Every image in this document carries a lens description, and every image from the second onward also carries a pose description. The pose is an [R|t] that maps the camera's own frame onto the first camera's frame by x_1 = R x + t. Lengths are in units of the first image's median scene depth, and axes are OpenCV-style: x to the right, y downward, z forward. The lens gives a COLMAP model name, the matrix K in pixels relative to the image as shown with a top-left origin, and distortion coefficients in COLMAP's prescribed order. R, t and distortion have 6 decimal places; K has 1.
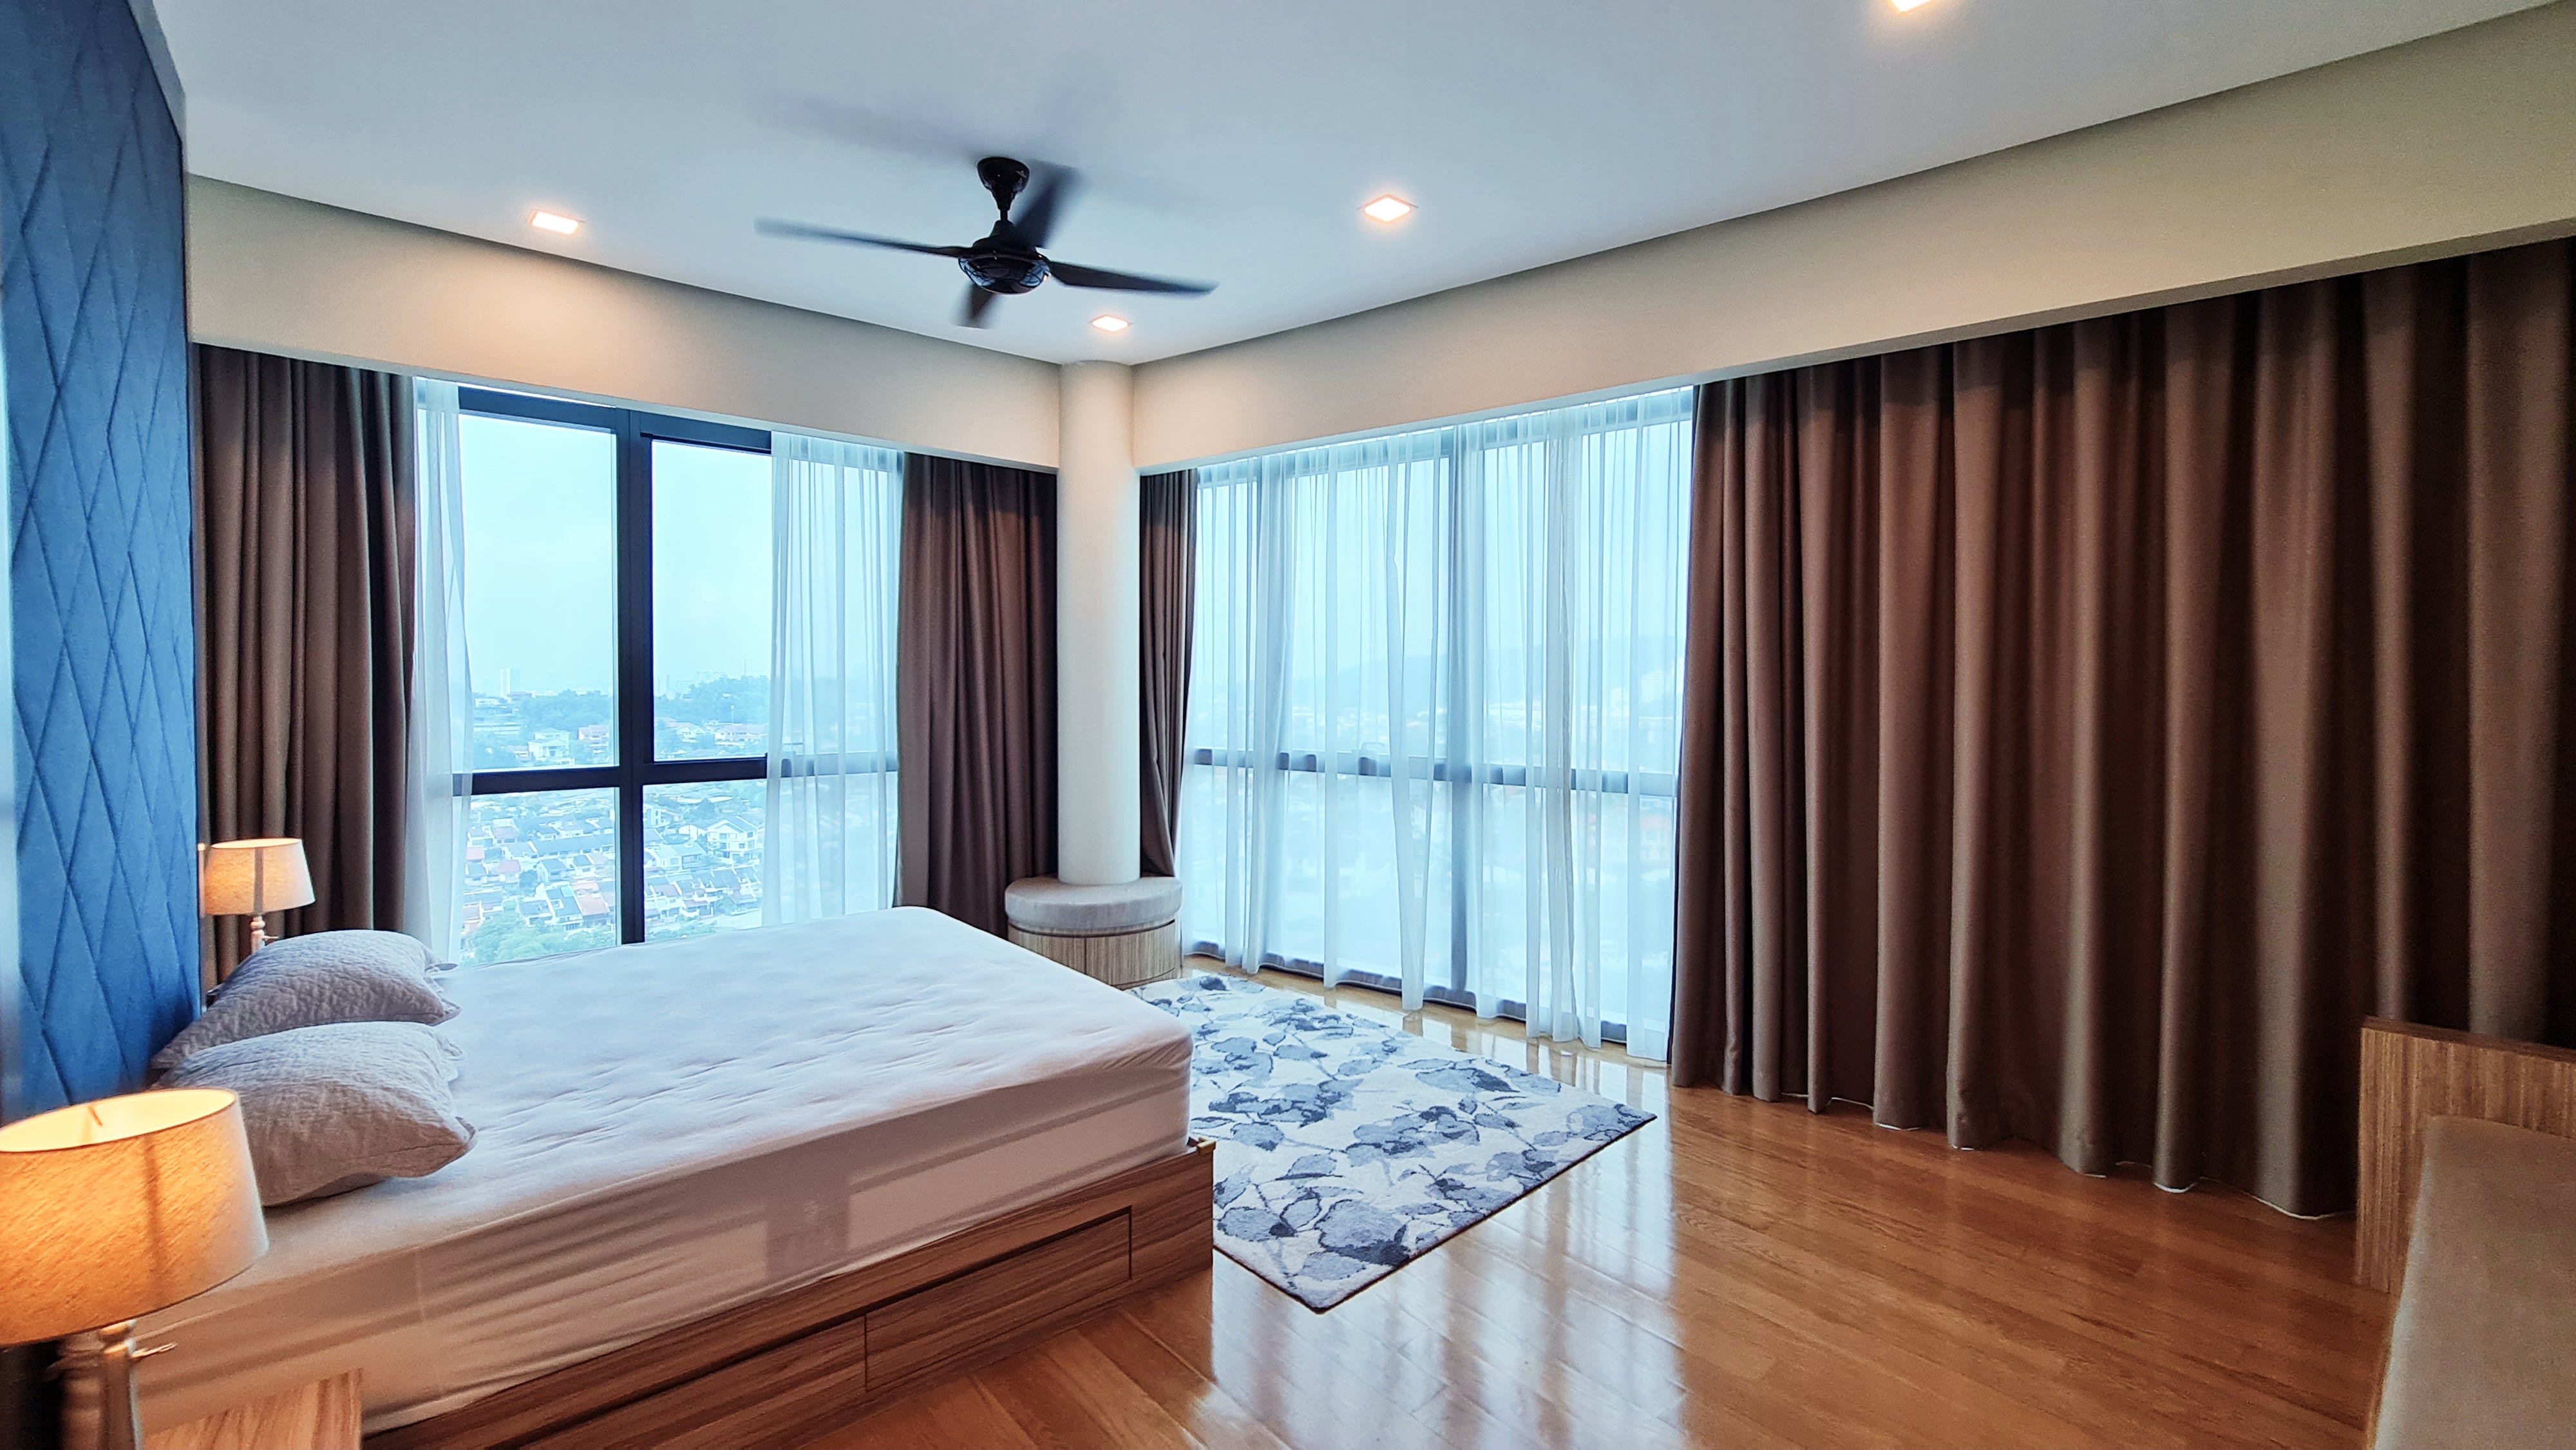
lens RADIAL K [[1048.1, 0, 1292.9], [0, 1048.1, 700.7], [0, 0, 1]] dist [-0.001329, 0.000090]
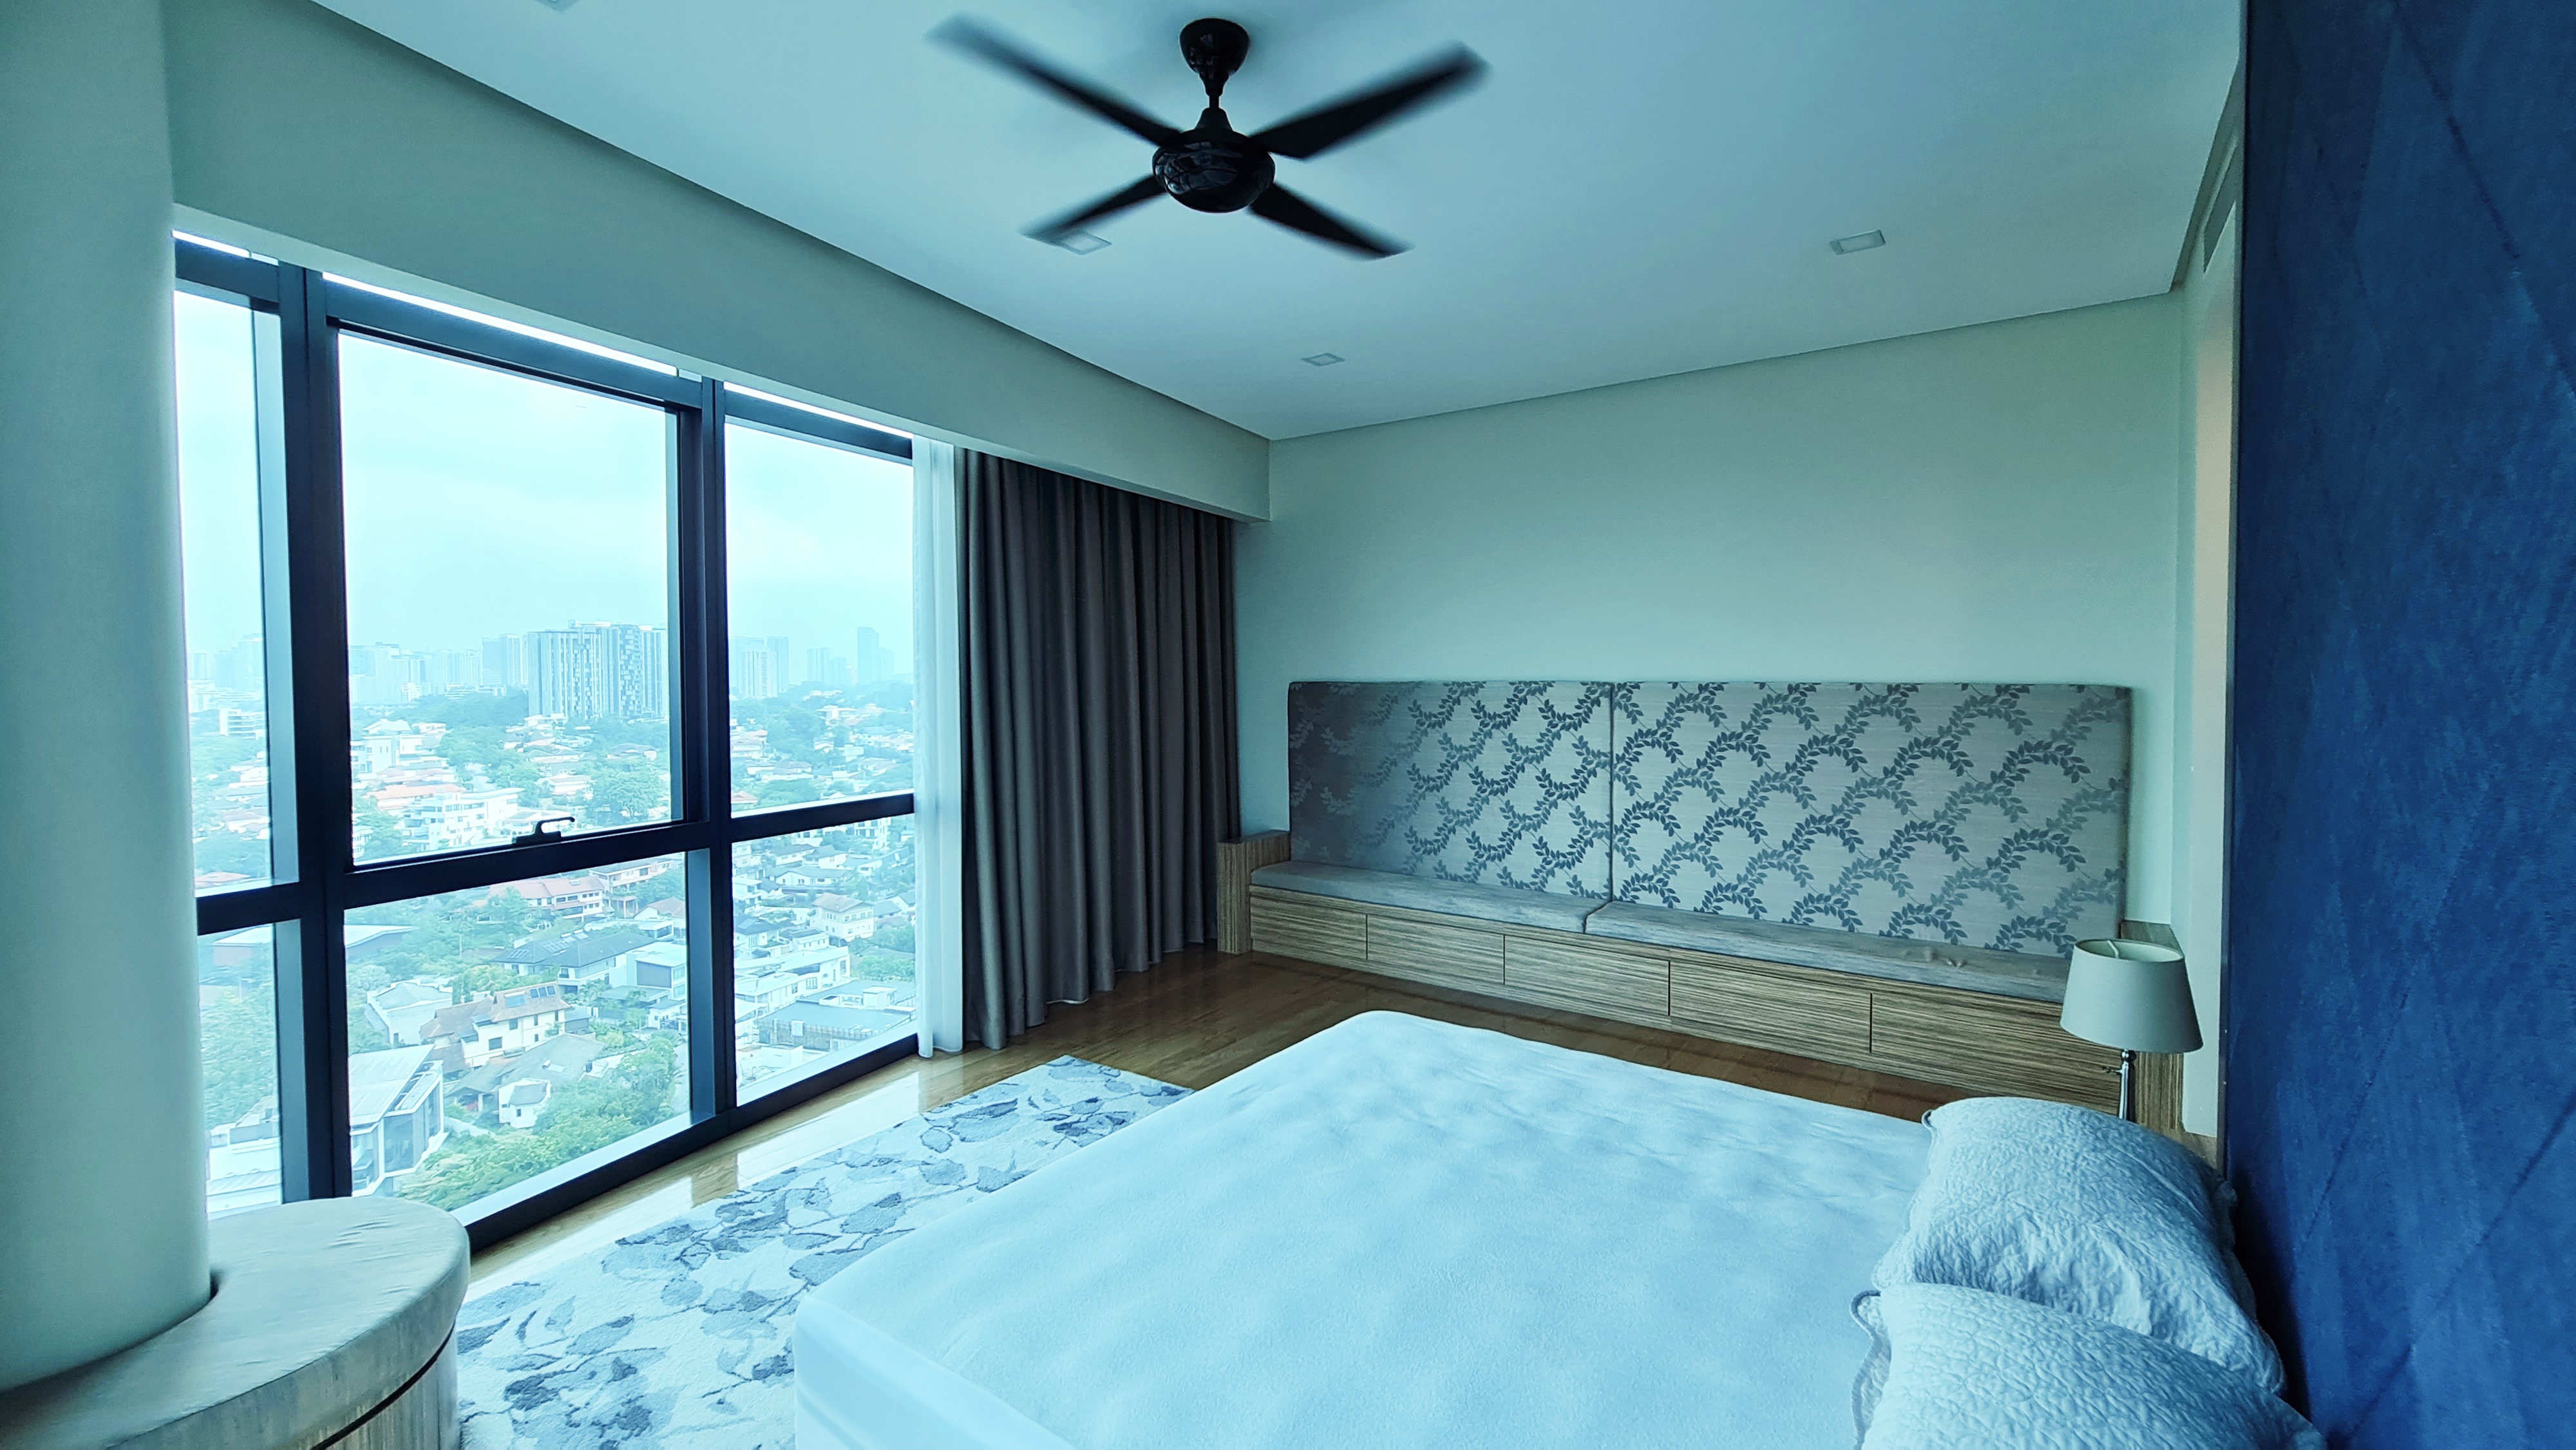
lens RADIAL K [[1048.1, 0, 1292.9], [0, 1048.1, 700.7], [0, 0, 1]] dist [-0.001329, 0.000090]
pose [[-0.226357, -0.027905, 0.973645, -0.900822], [0.027384, 0.999012, 0.034999, -0.057919], [-0.973659, 0.034585, -0.225370, 0.997369]]
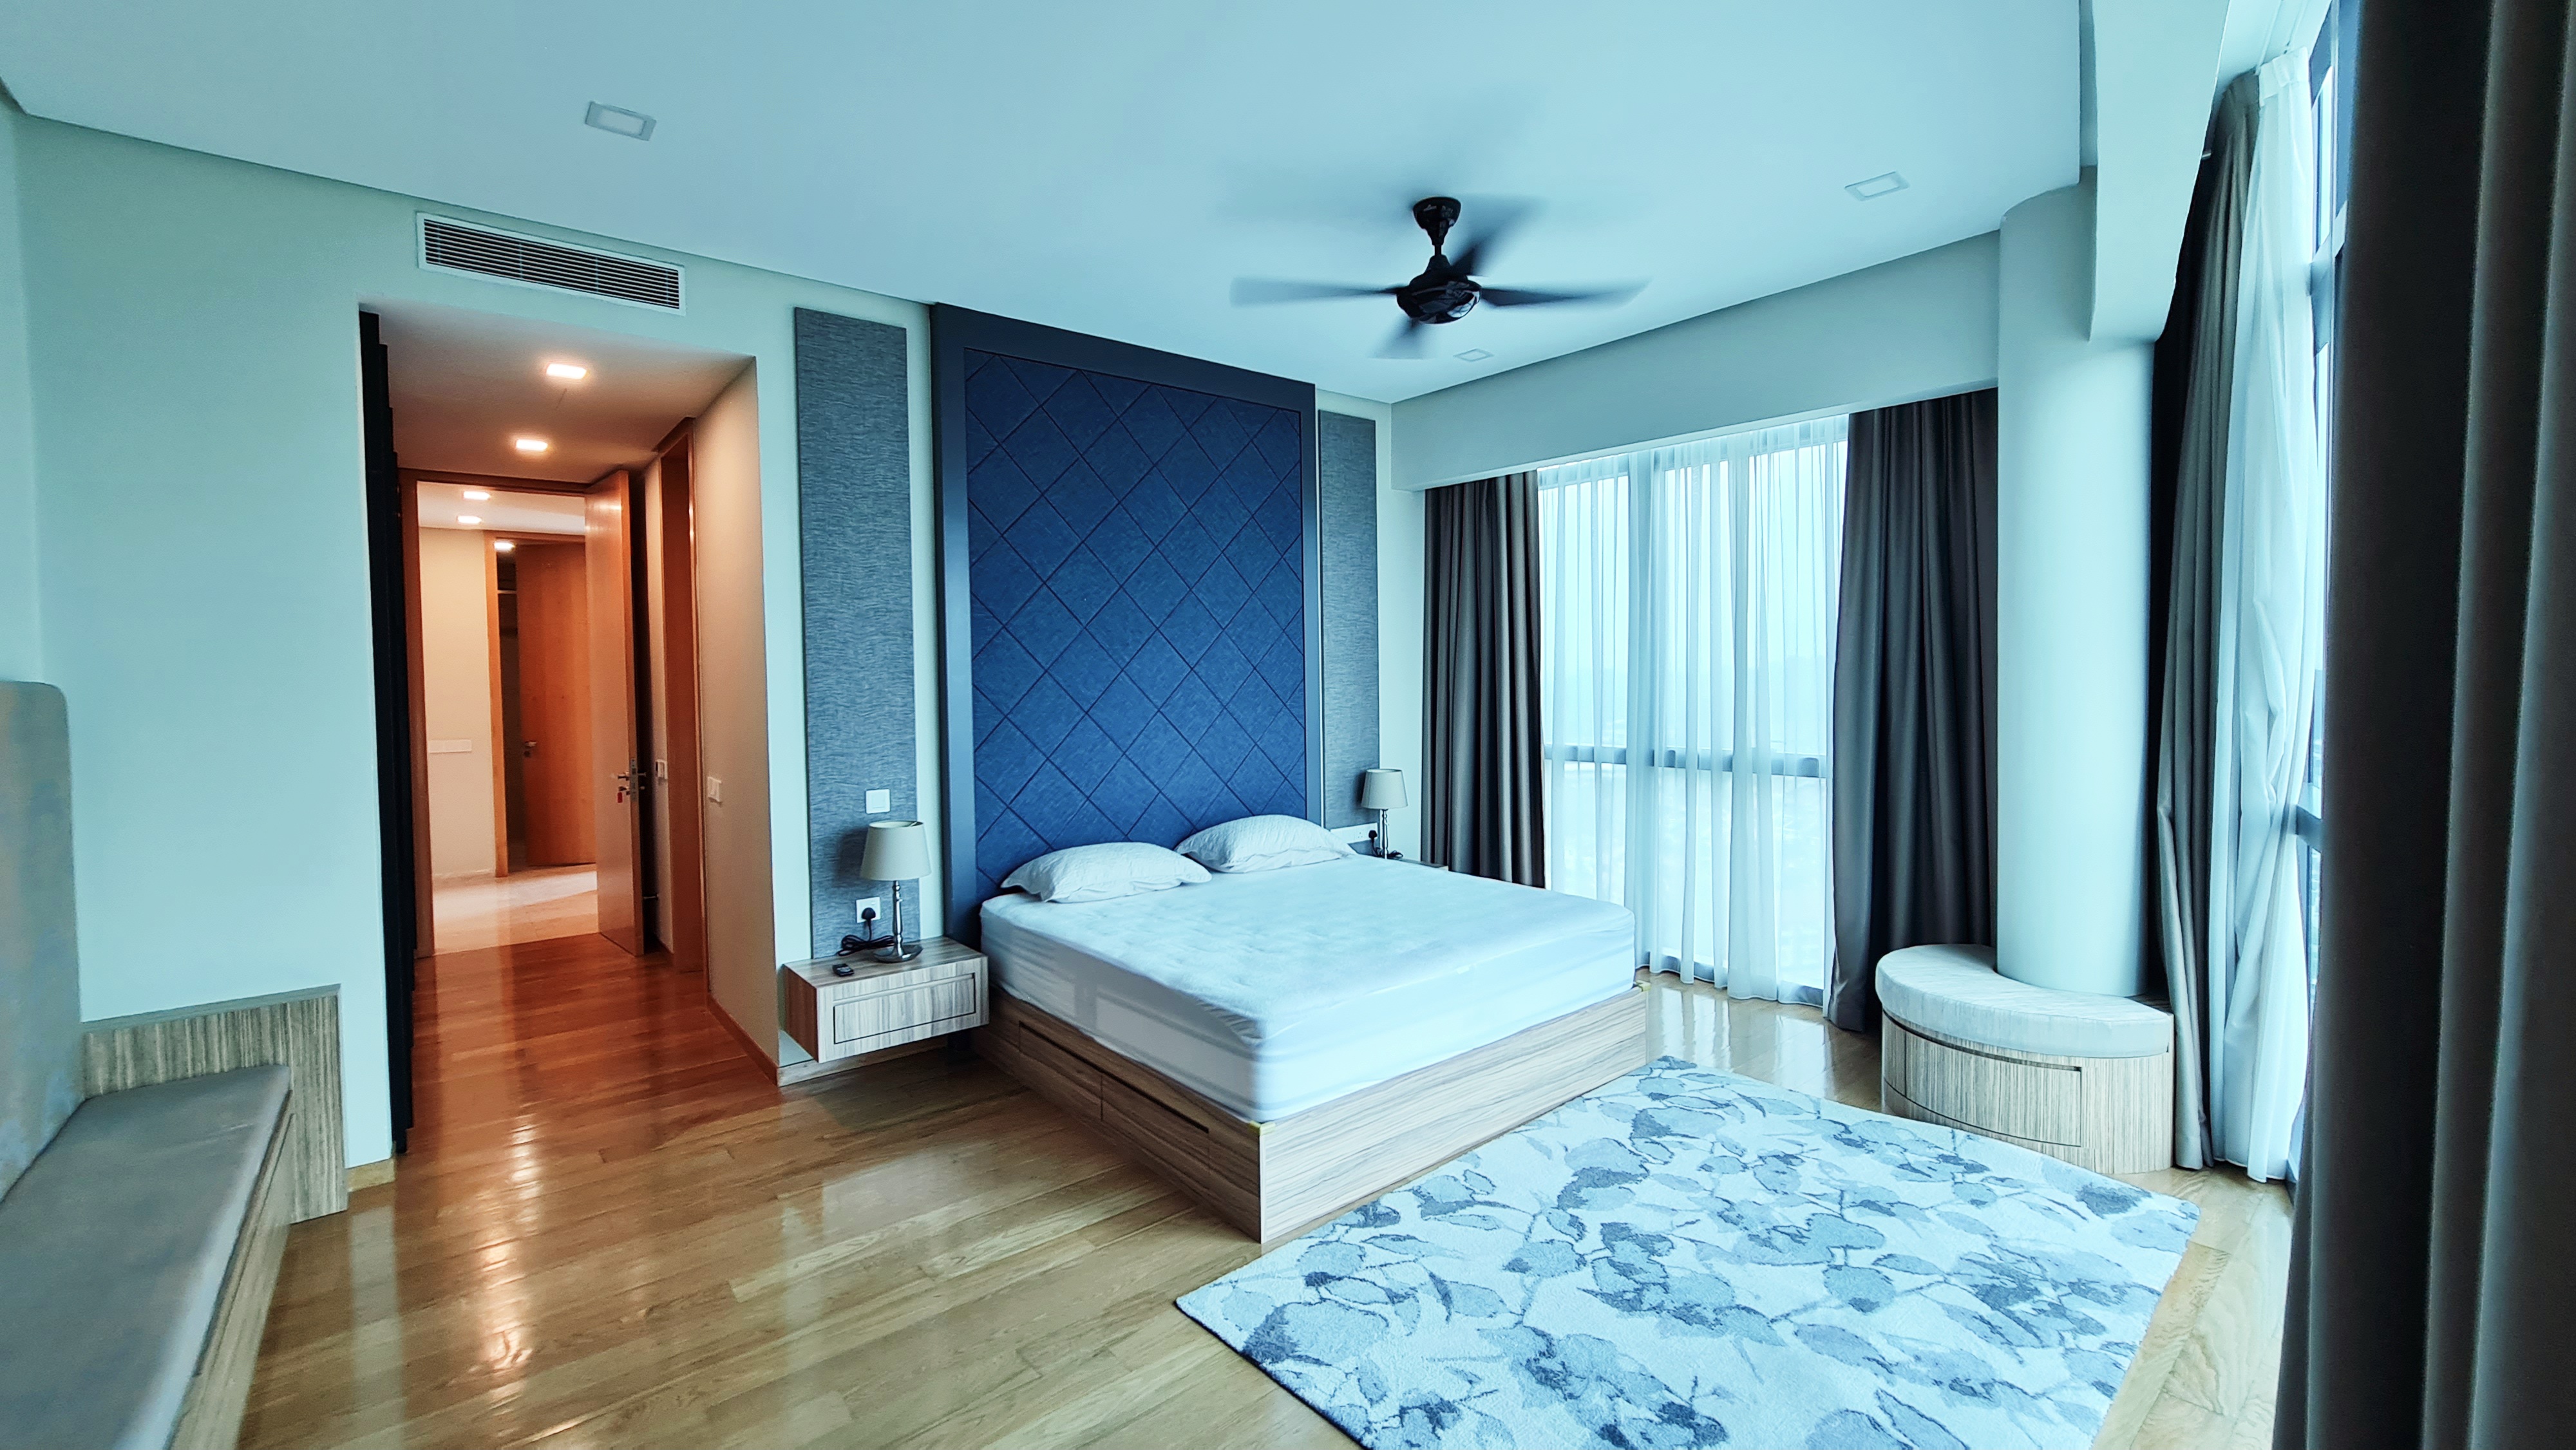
lens RADIAL K [[1048.1, 0, 1292.9], [0, 1048.1, 700.7], [0, 0, 1]] dist [-0.001329, 0.000090]
pose [[-0.018846, 0.025642, -0.999494, 0.715694], [-0.007261, 0.999641, 0.025783, -0.027276], [0.999796, 0.007743, -0.018653, 0.776145]]
